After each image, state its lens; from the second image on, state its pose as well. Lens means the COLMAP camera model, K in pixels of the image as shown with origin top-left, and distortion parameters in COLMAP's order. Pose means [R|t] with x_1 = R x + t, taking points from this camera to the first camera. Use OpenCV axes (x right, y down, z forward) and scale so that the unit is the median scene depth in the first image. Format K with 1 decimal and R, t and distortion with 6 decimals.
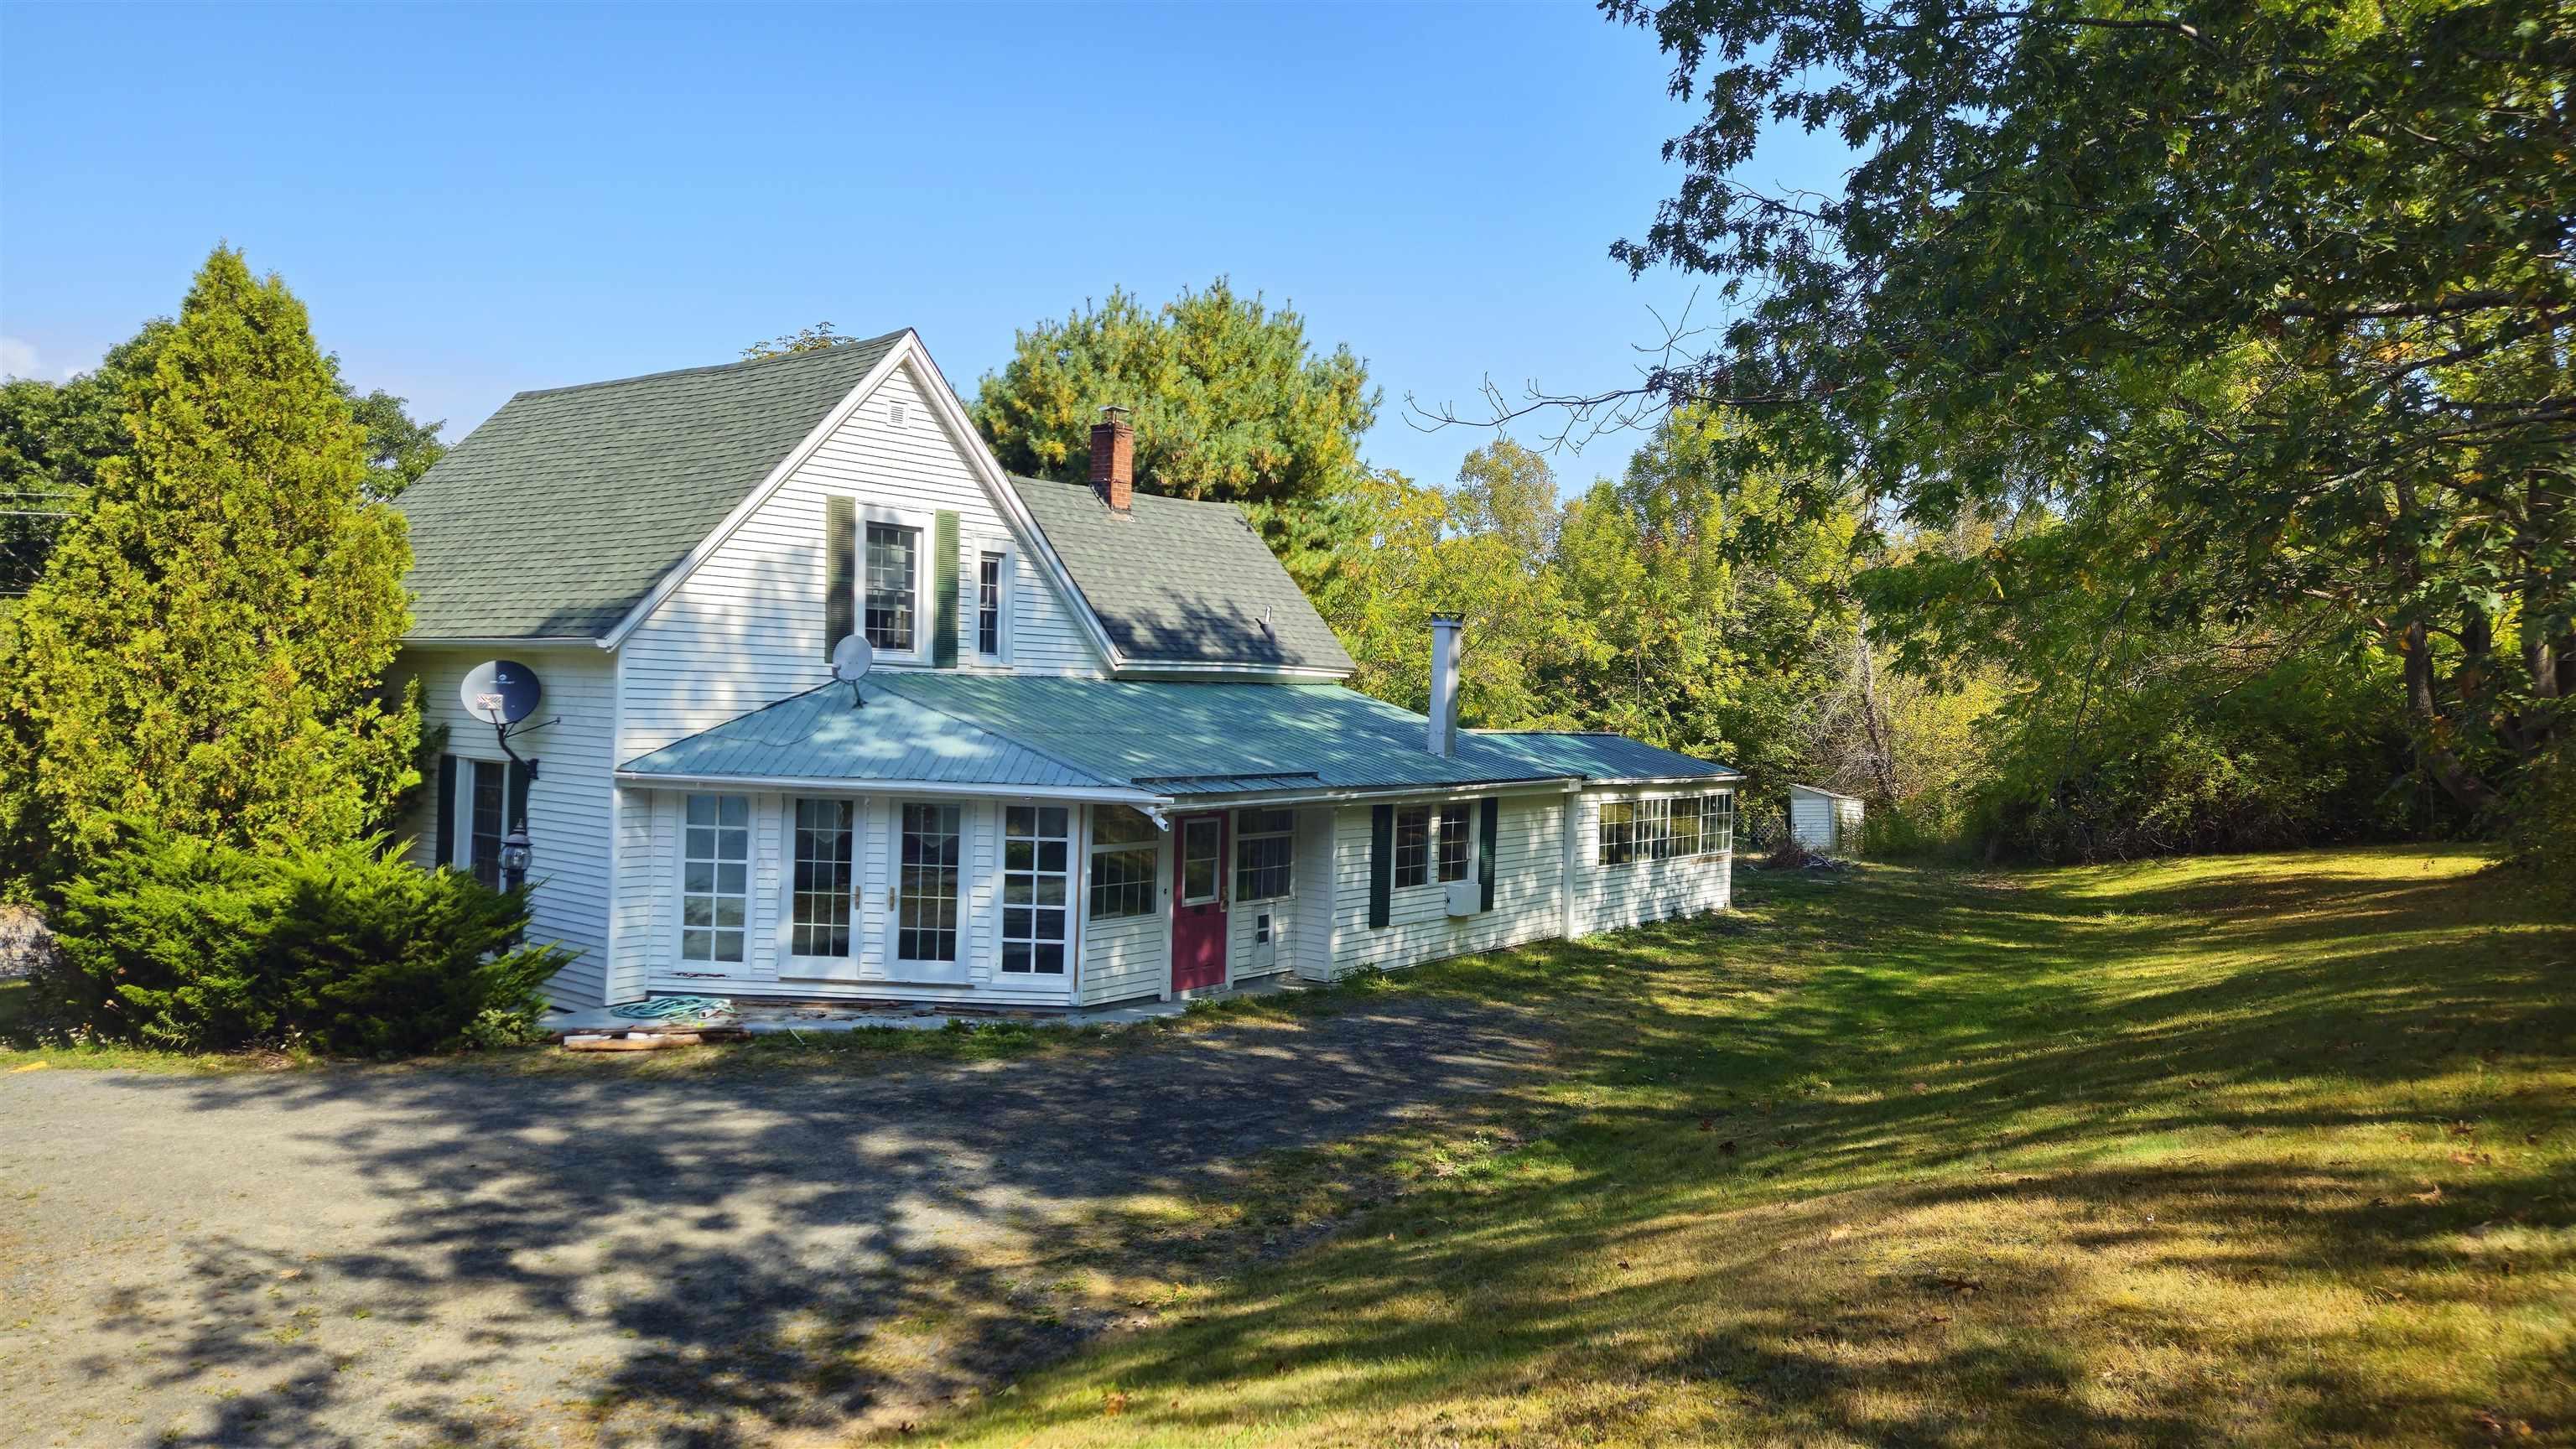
lens RADIAL K [[1753.3, 0, 1288.0], [0, 1753.3, 724.5], [0, 0, 1]] dist [0.082719, -0.072945]
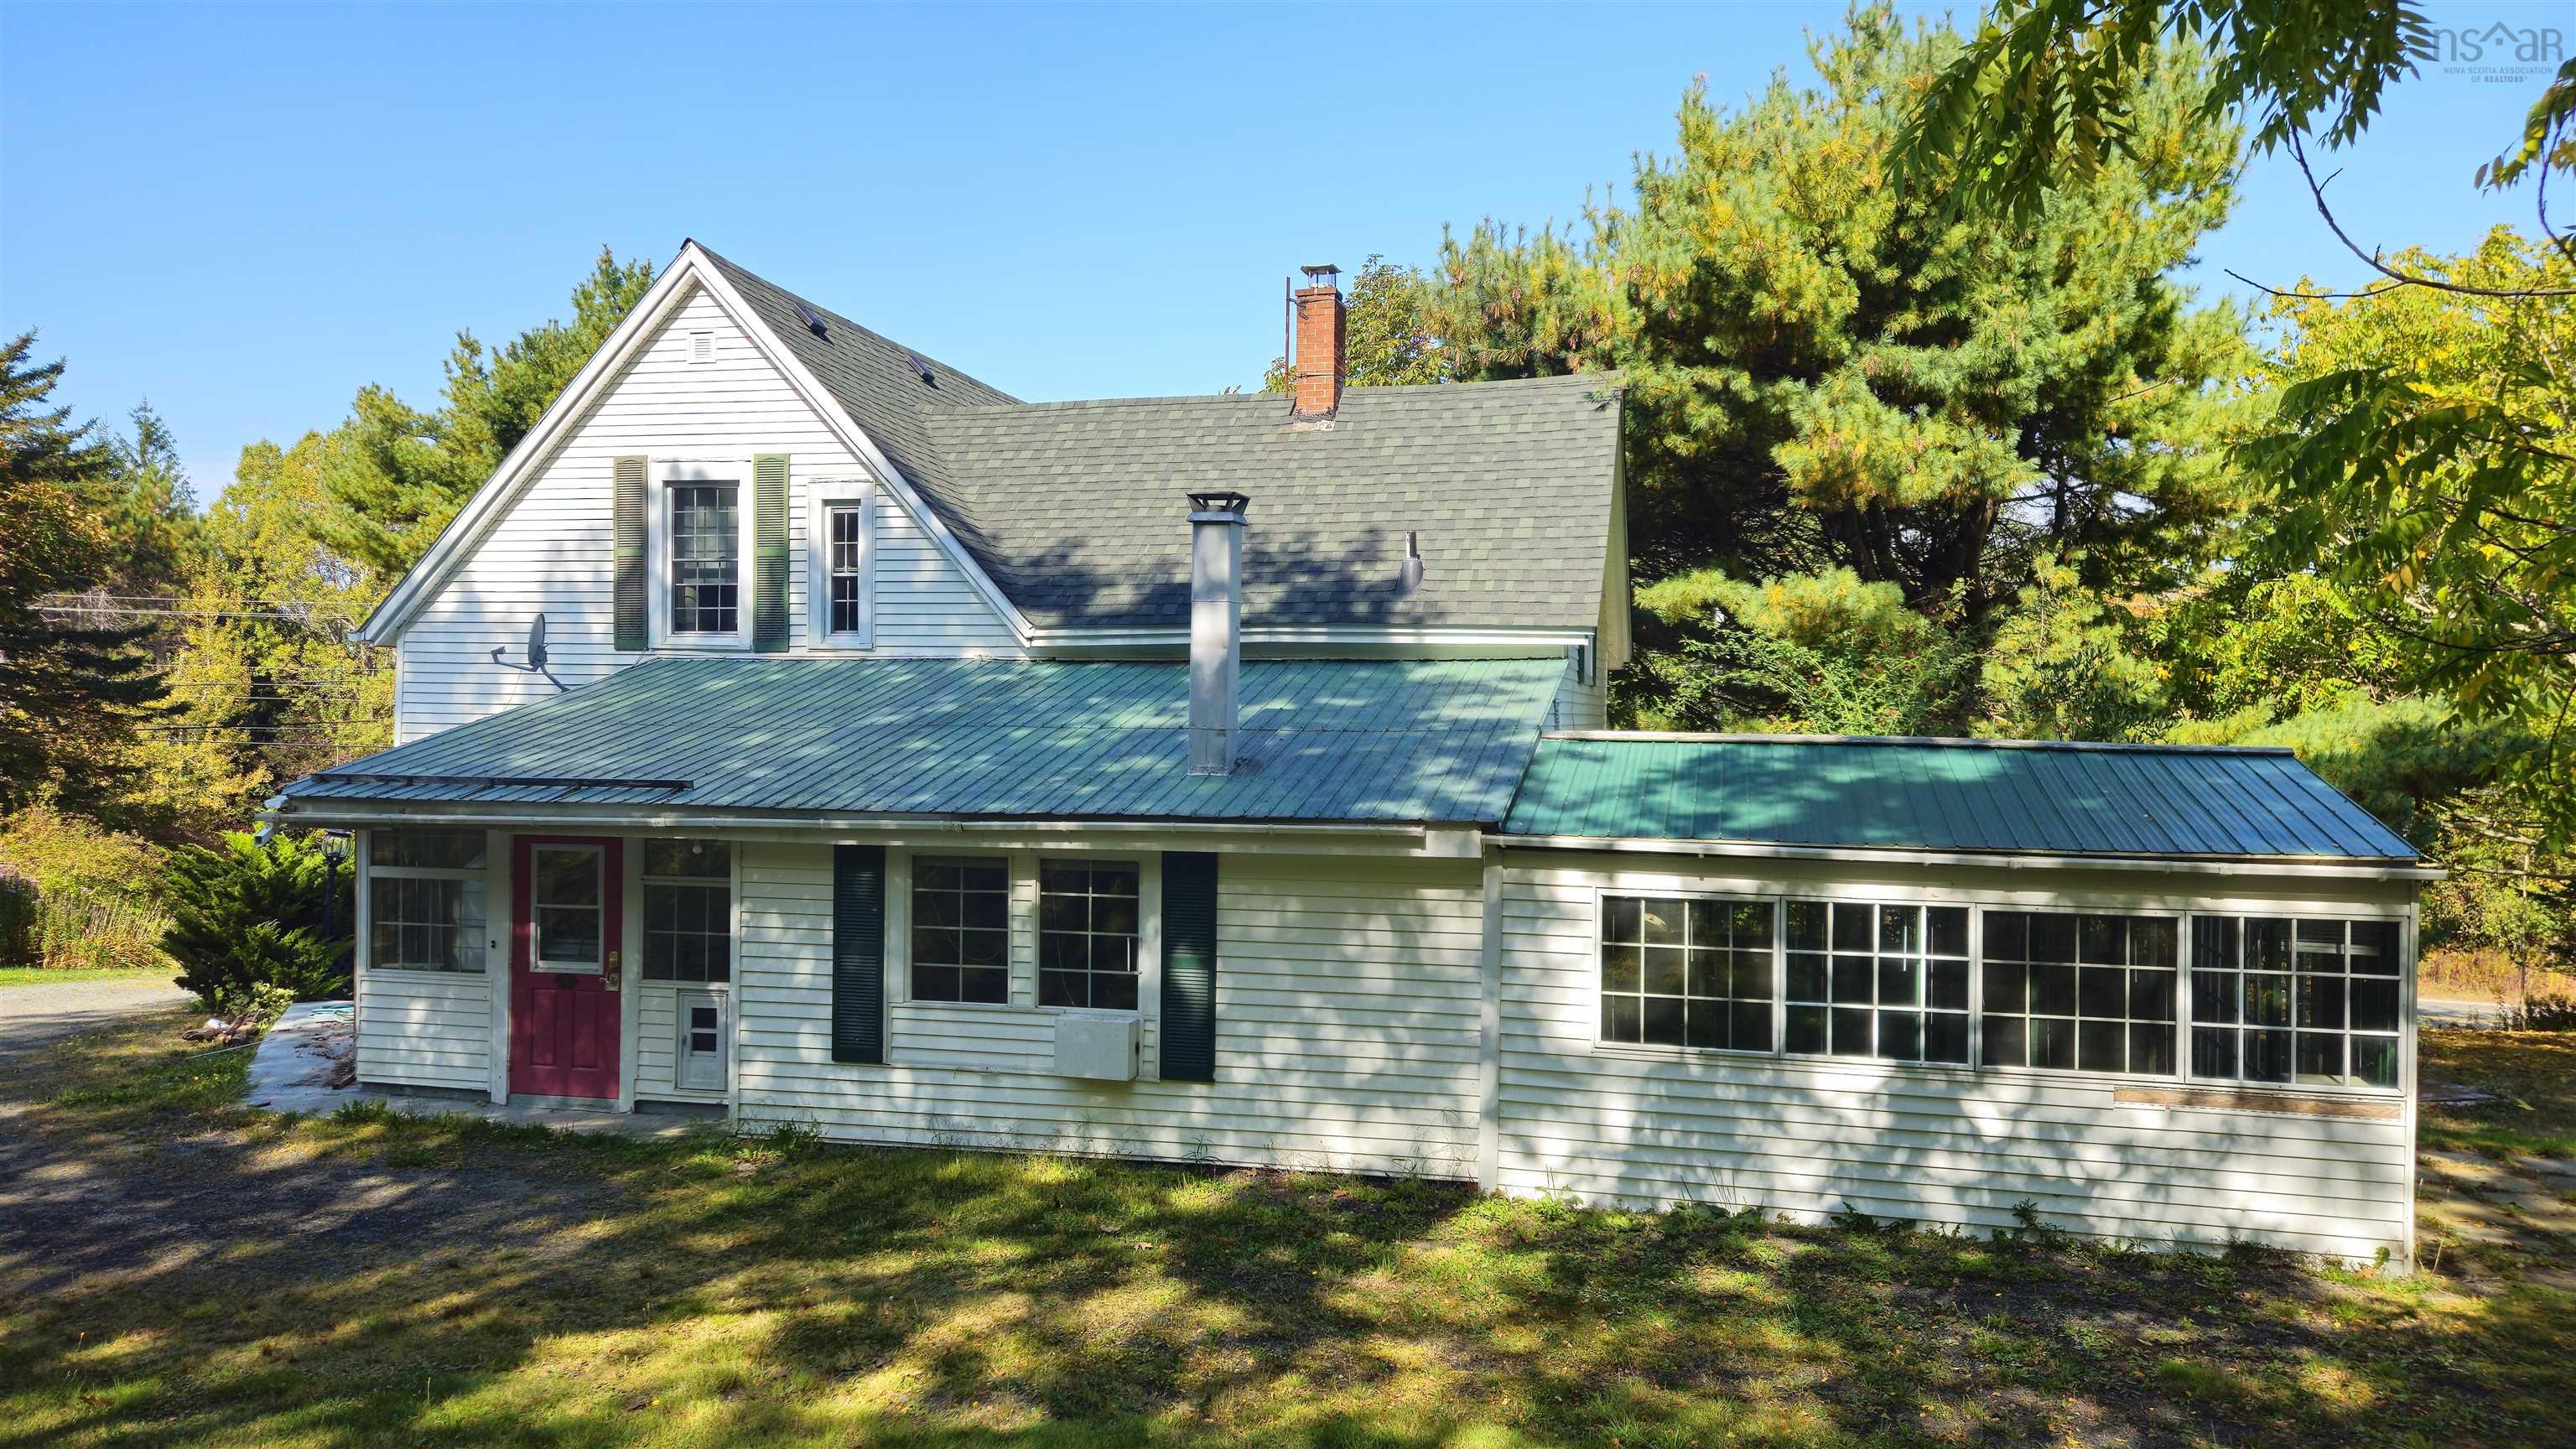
lens RADIAL K [[1753.3, 0, 1288.0], [0, 1753.3, 724.5], [0, 0, 1]] dist [0.082719, -0.072945]
pose [[0.416928, -0.023319, -0.908640, 0.627093], [-0.019514, 0.999211, -0.034598, 0.023544], [0.908730, 0.032156, 0.416144, 0.883130]]
